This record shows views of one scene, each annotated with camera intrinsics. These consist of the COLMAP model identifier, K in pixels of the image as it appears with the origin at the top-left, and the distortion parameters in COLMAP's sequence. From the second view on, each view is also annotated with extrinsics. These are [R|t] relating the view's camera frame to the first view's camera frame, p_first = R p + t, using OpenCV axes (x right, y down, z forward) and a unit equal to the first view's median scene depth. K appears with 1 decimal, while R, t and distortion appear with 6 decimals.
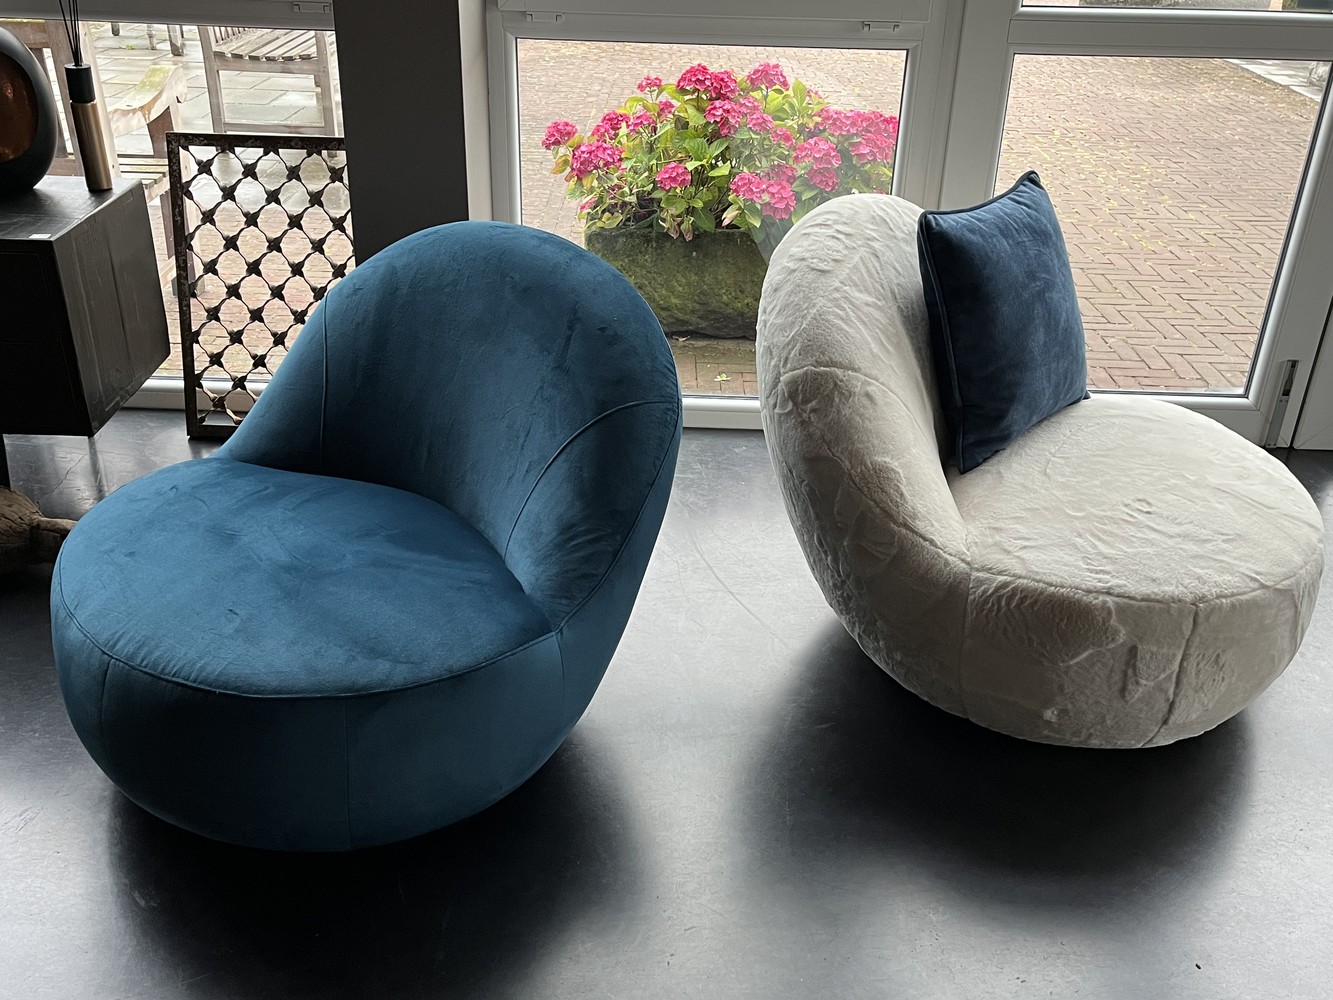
lens RADIAL K [[1278.7, 0, 664.5], [0, 1278.7, 502.6], [0, 0, 1]] dist [0.043373, 0.000000]
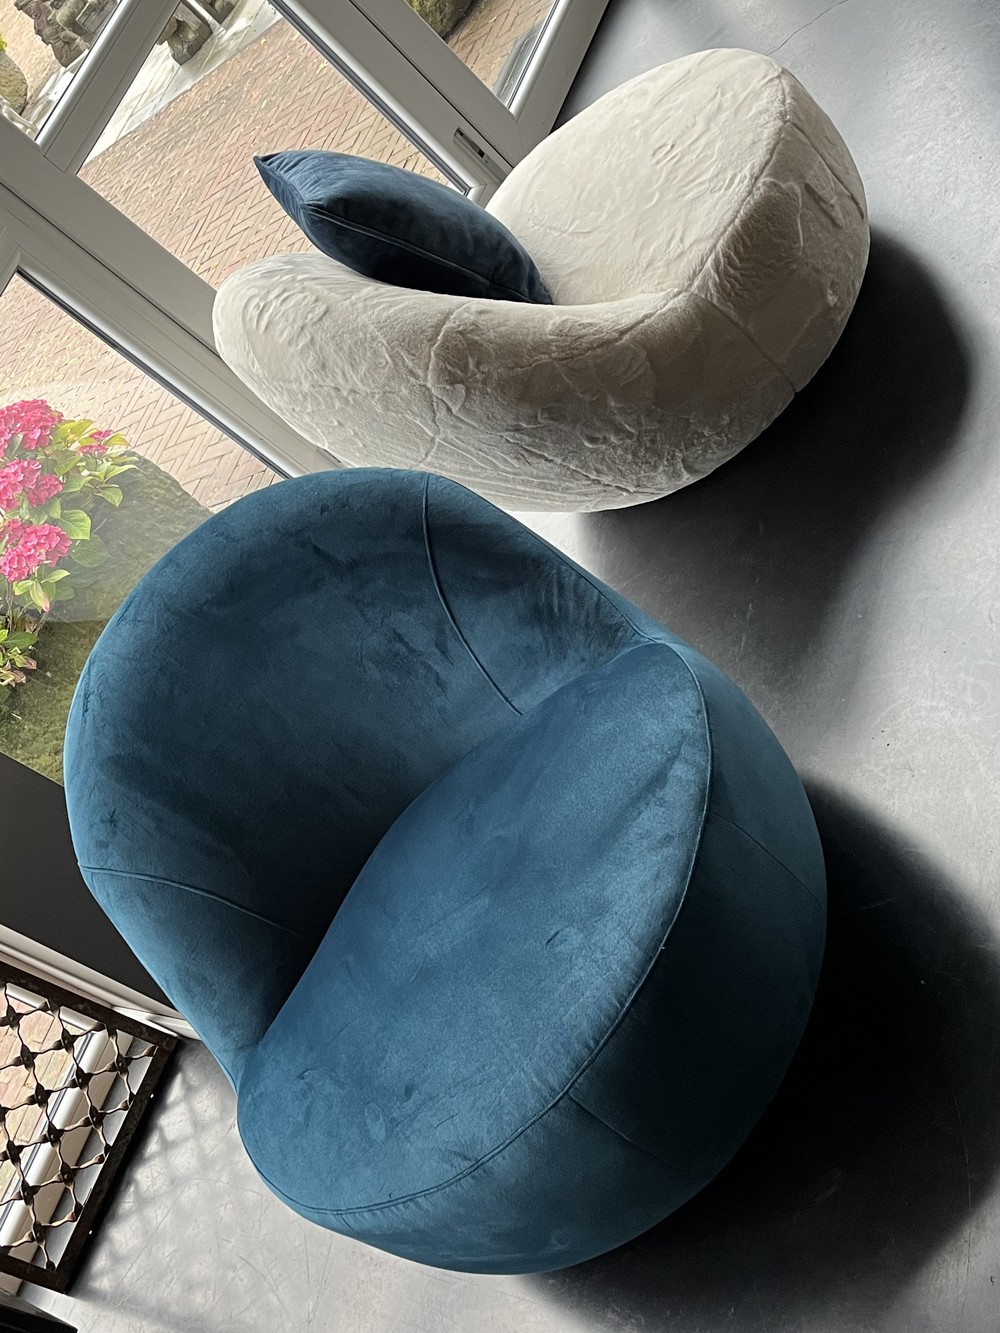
lens RADIAL K [[1509.4, 0, 499.4], [0, 1509.4, 664.9], [0, 0, 1]] dist [0.035434, 0.000000]
pose [[0.309521, -0.869018, 0.386010, -0.497148], [0.912972, 0.385086, 0.134874, -0.124151], [-0.265855, 0.310670, 0.912581, 0.073986]]
